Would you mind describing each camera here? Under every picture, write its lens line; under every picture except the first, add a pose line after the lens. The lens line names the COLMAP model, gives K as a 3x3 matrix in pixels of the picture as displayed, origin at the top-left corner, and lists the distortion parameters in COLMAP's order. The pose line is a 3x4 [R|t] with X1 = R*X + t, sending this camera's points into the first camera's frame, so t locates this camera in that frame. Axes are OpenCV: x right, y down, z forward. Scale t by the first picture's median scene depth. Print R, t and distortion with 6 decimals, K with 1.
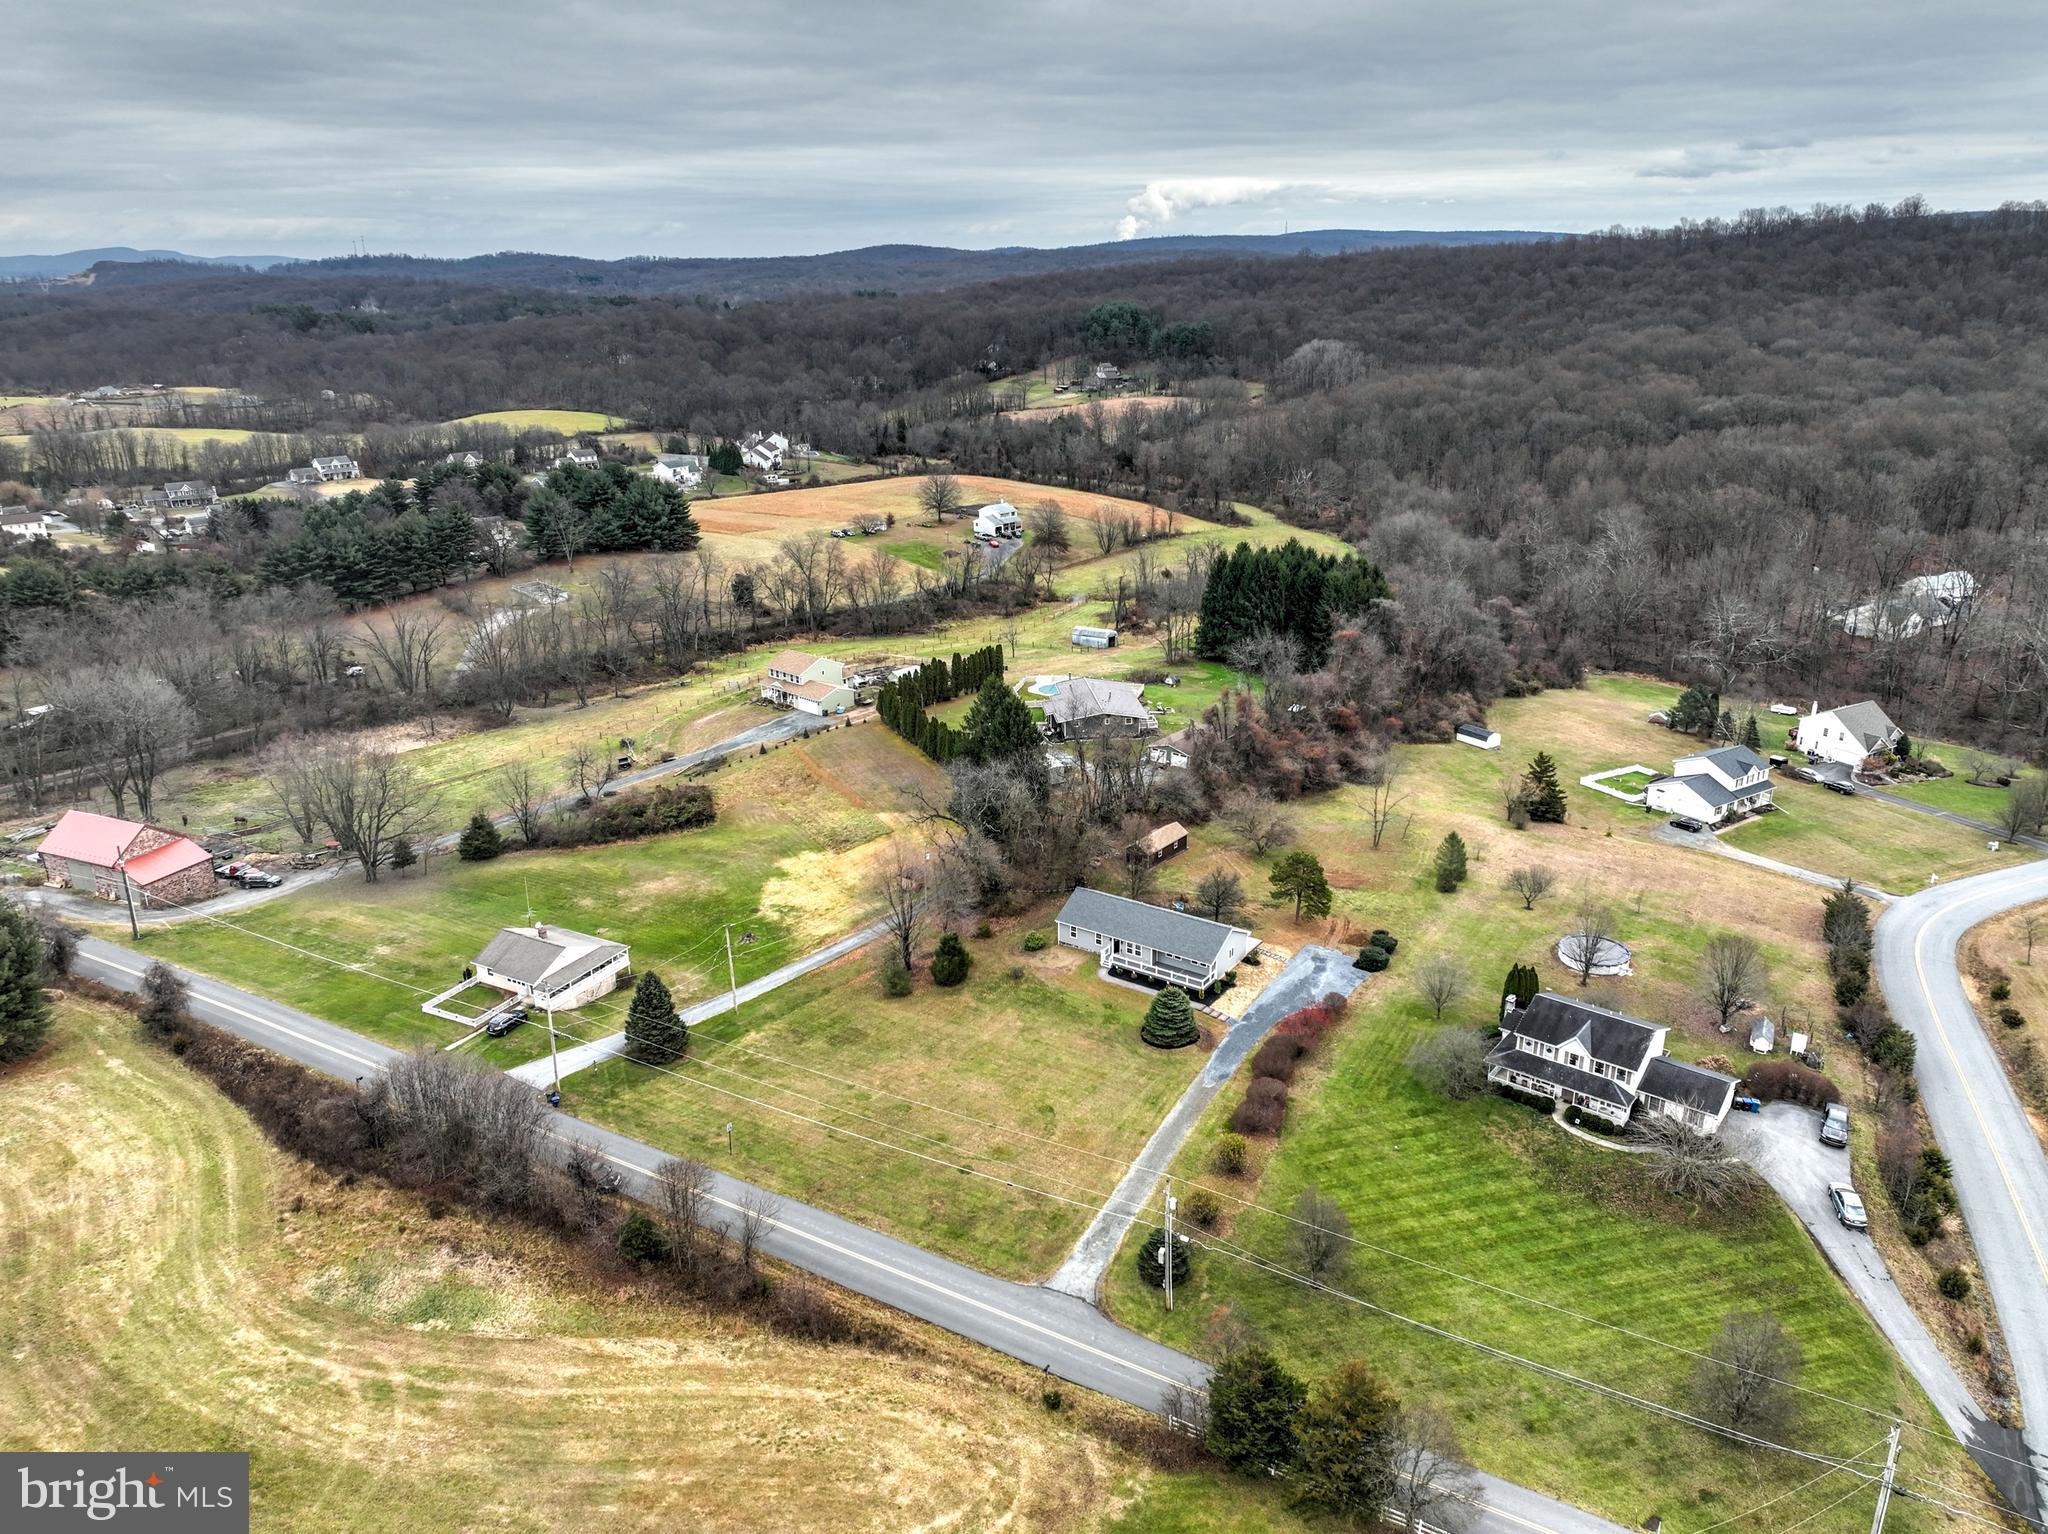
lens RADIAL K [[1438.5, 0, 1035.7], [0, 1438.5, 763.5], [0, 0, 1]] dist [0.001306, 0.011344]
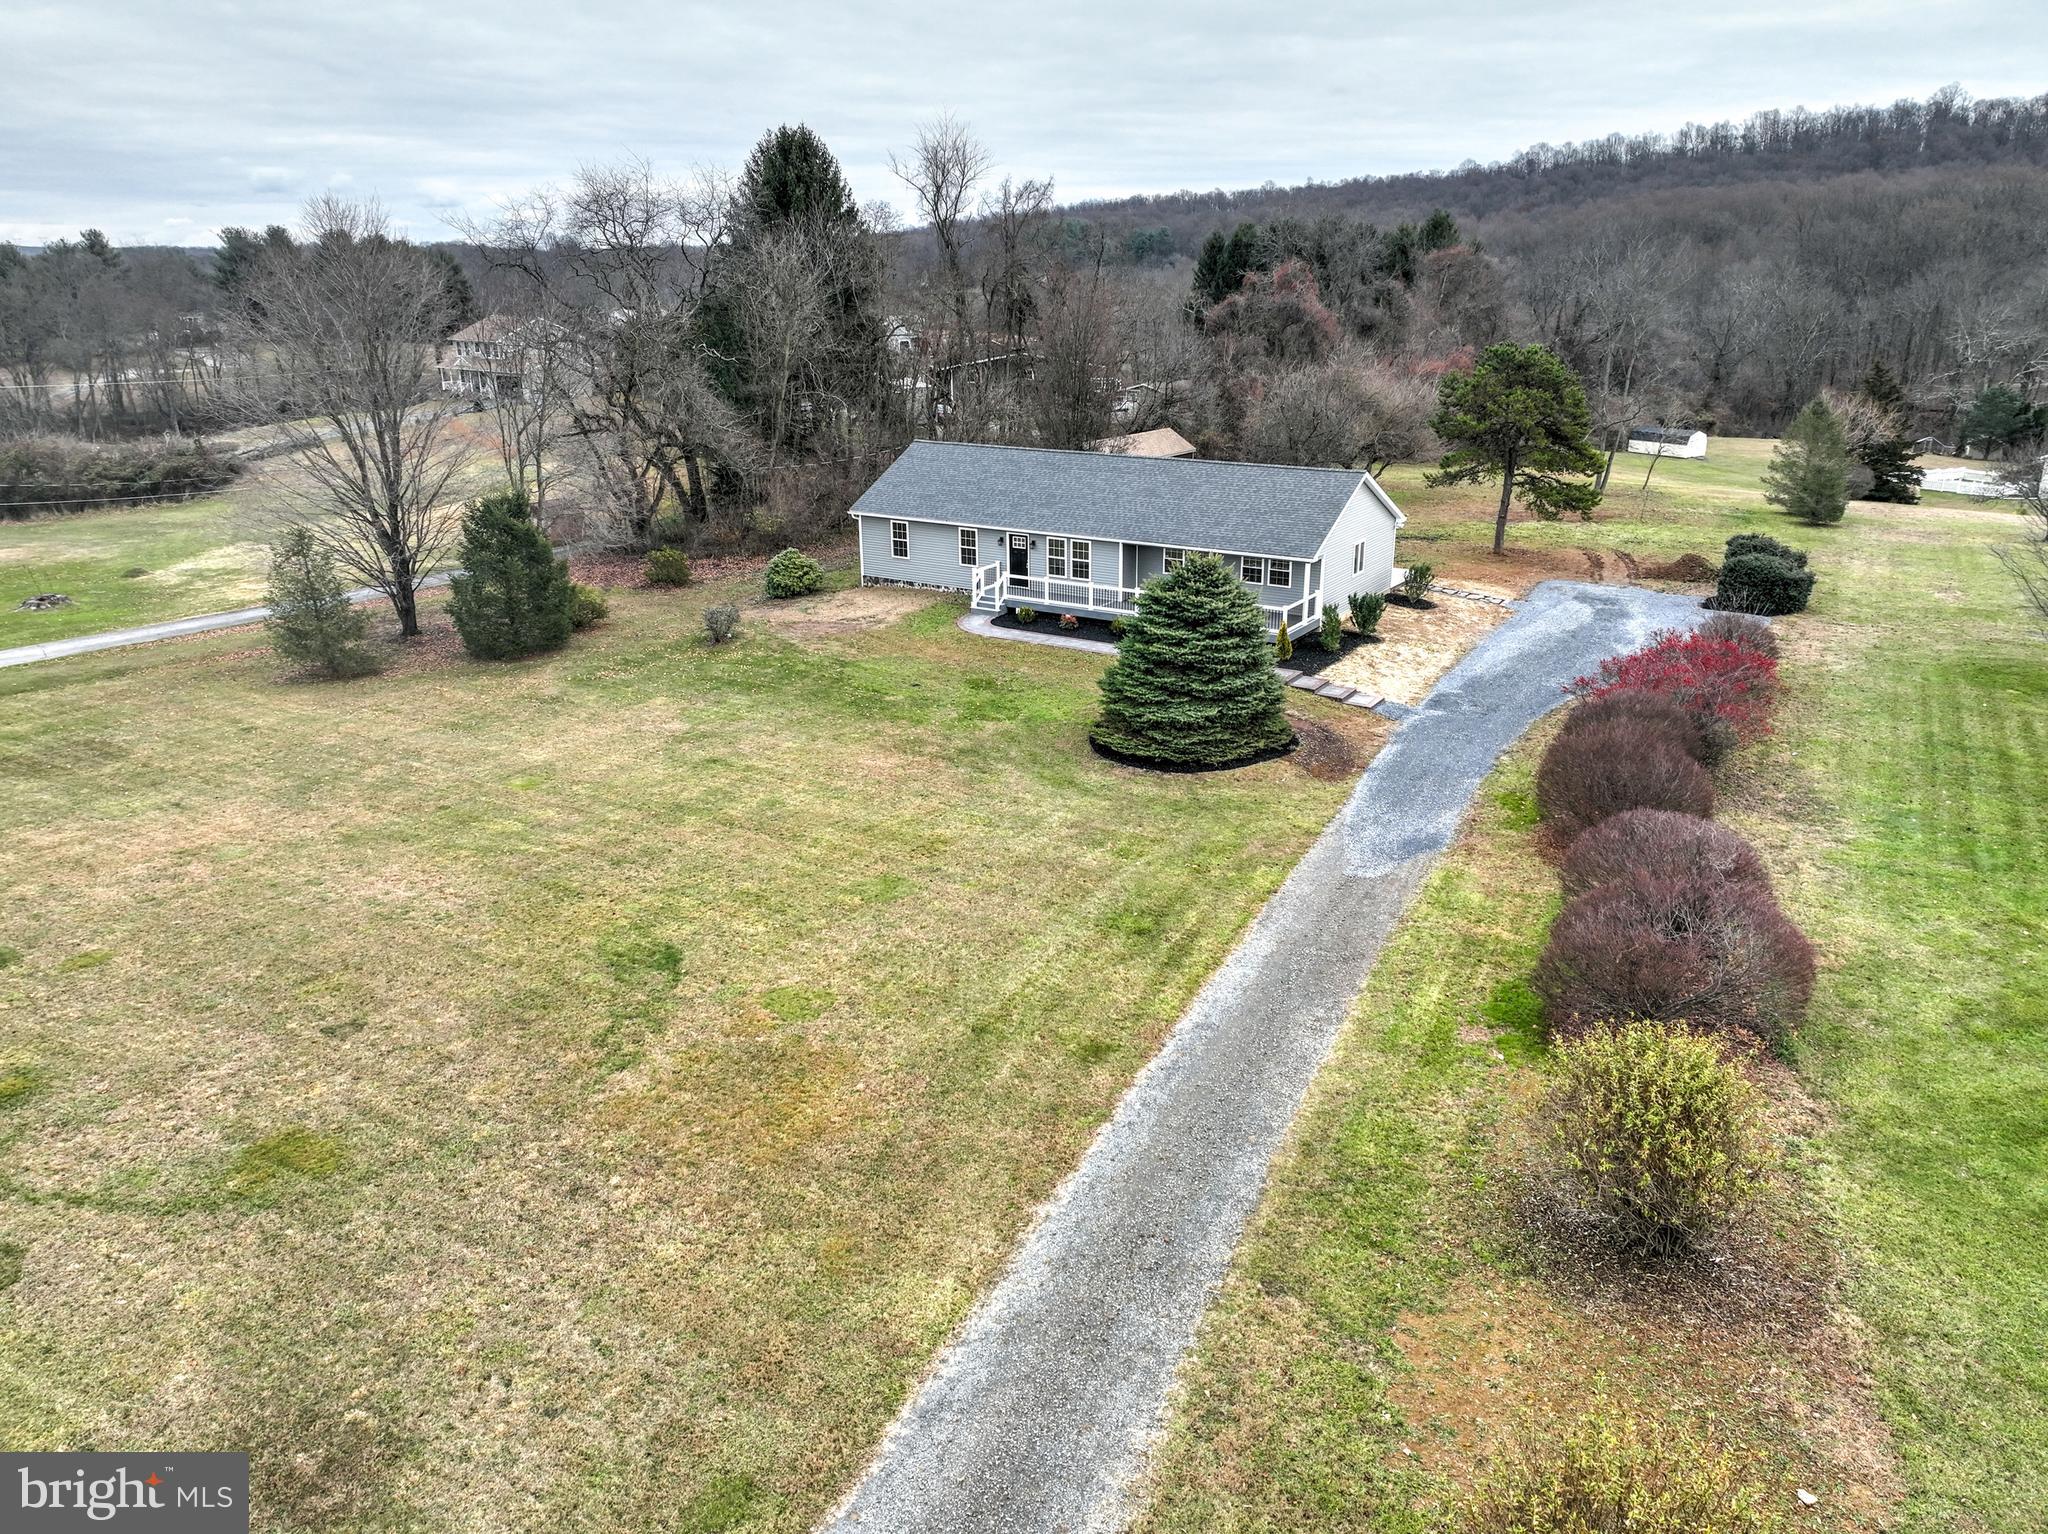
lens RADIAL K [[1434.7, 0, 1024.0], [0, 1434.7, 767.0], [0, 0, 1]] dist [0.008000, -0.001285]
pose [[0.999702, -0.005832, 0.023698, 0.050131], [0.005997, 0.999958, -0.006913, 0.182628], [-0.023656, 0.007053, 0.999695, 0.670200]]
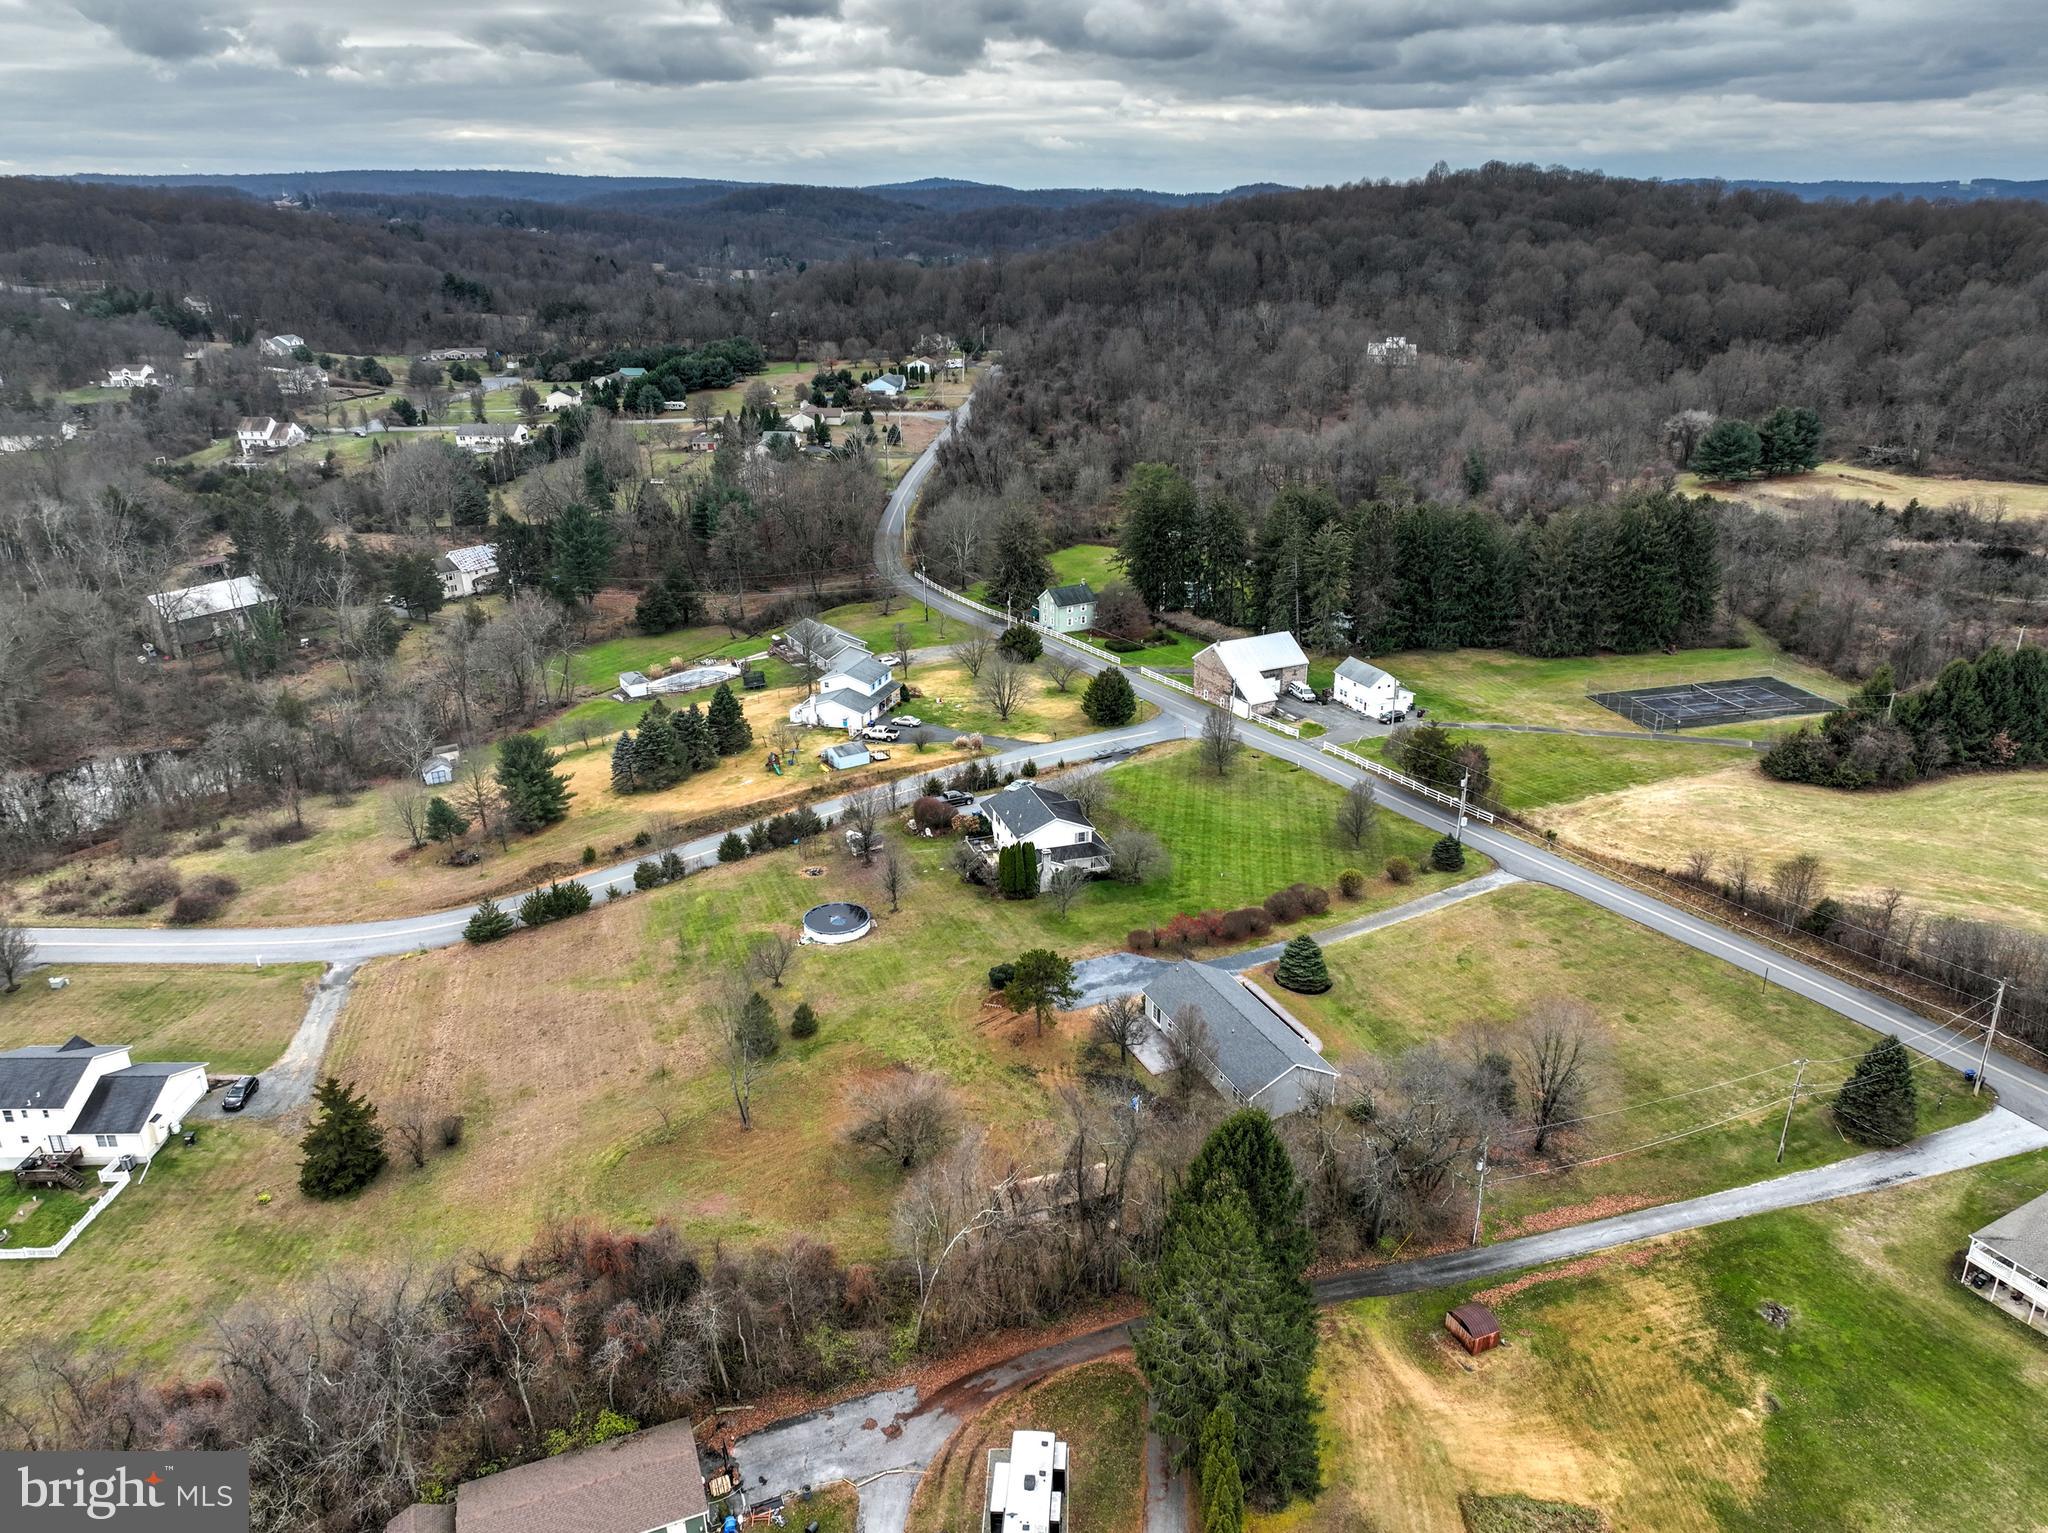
lens RADIAL K [[1438.5, 0, 1035.7], [0, 1438.5, 763.0], [0, 0, 1]] dist [0.001306, 0.011344]
pose [[-0.841895, -0.183056, 0.507644, -0.219807], [0.193558, 0.775680, 0.600713, -0.539958], [-0.503734, 0.603996, -0.617609, 1.521680]]
